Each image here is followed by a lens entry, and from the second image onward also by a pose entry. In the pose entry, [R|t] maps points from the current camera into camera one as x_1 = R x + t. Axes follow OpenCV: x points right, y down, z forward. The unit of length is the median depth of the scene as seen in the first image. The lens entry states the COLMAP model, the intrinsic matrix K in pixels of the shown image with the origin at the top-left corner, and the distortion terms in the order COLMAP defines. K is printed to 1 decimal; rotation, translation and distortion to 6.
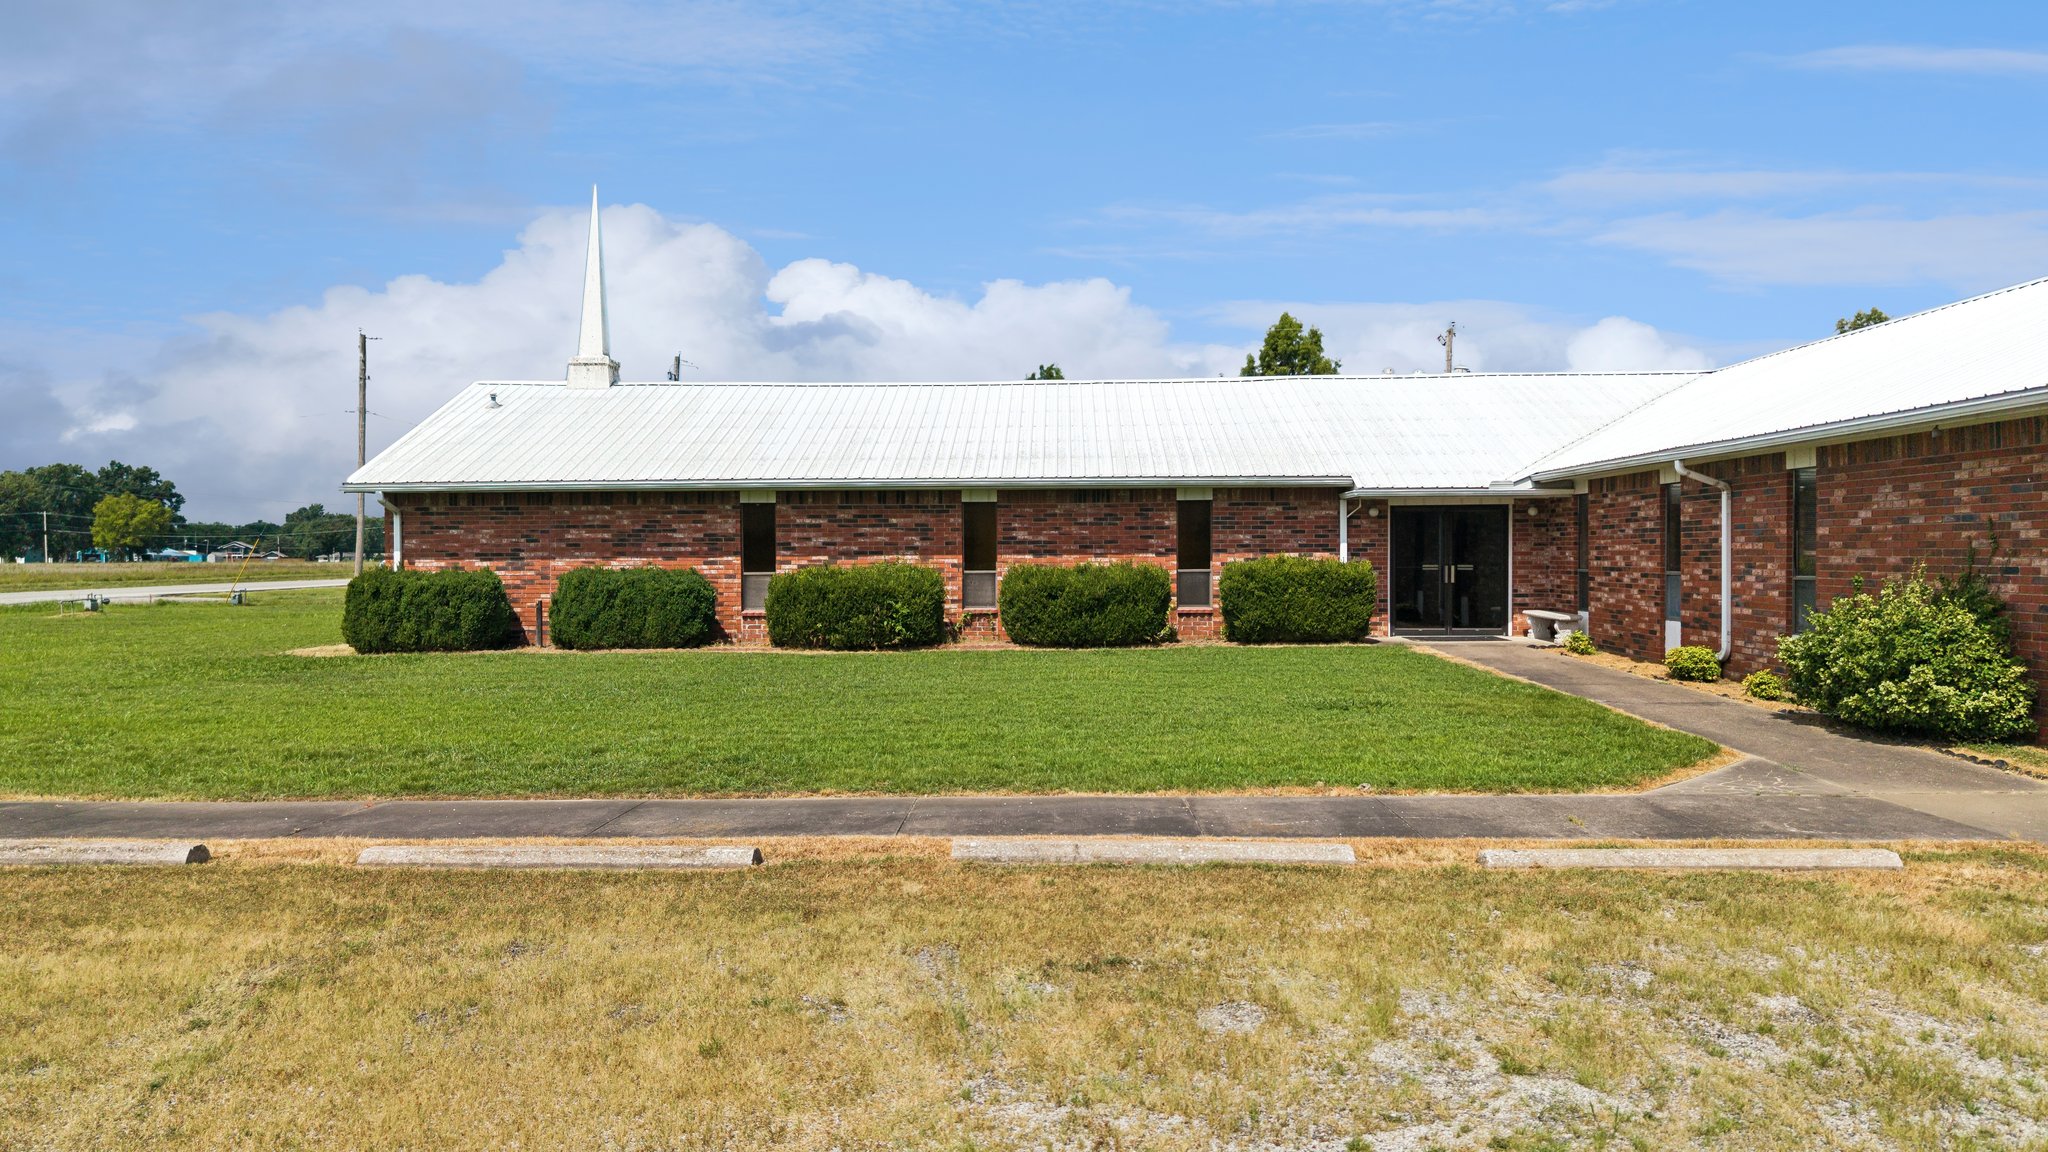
lens RADIAL K [[1367.4, 0, 1019.6], [0, 1367.4, 571.3], [0, 0, 1]] dist [0.040566, -0.058318]
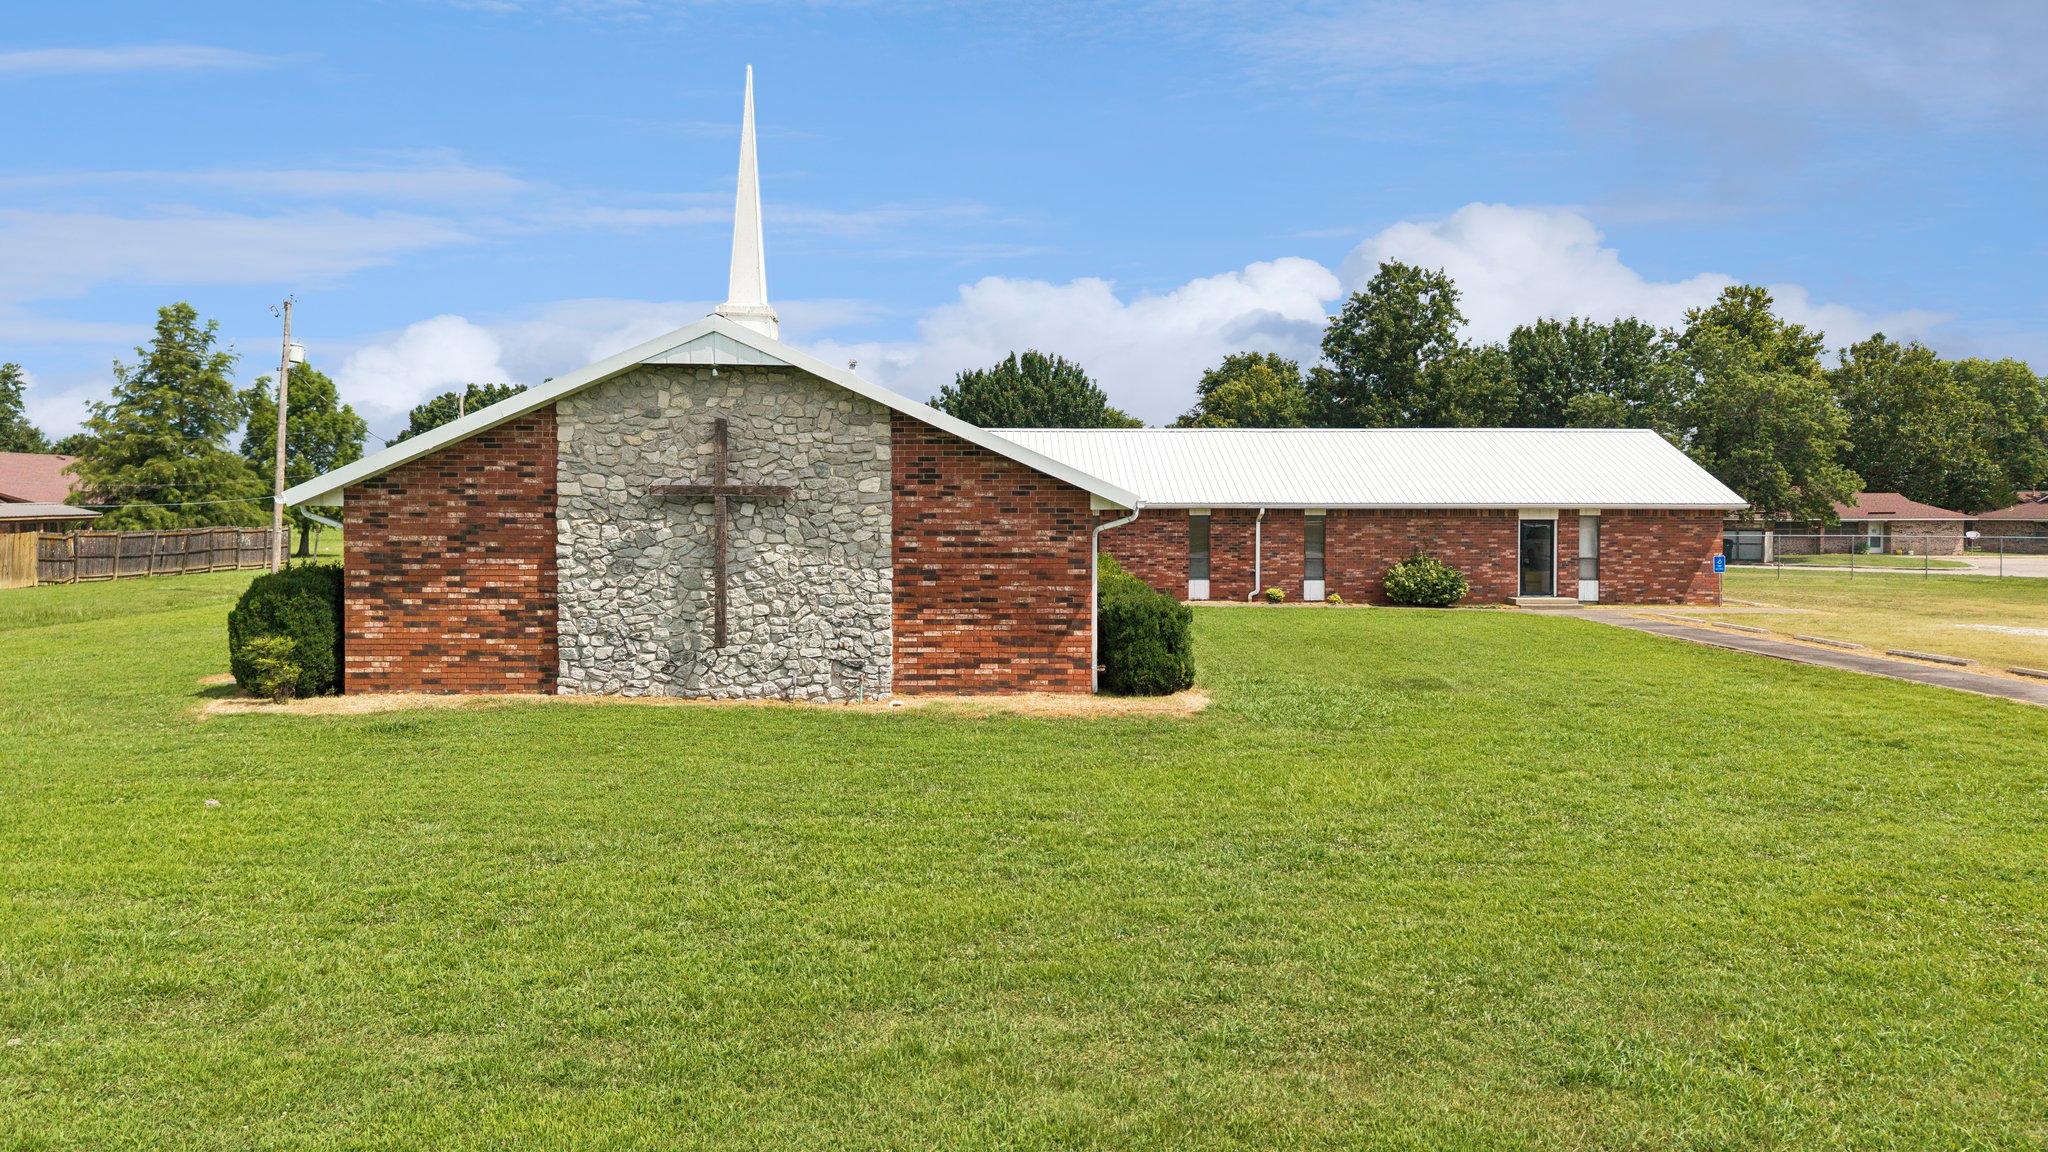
lens RADIAL K [[1380.4, 0, 1024.0], [0, 1380.4, 576.0], [0, 0, 1]] dist [0.123116, -0.307732]
pose [[-0.087579, -0.120314, 0.988865, -1.324301], [0.005837, 0.992601, 0.121285, -0.189739], [-0.996140, 0.016394, -0.086229, 1.201992]]
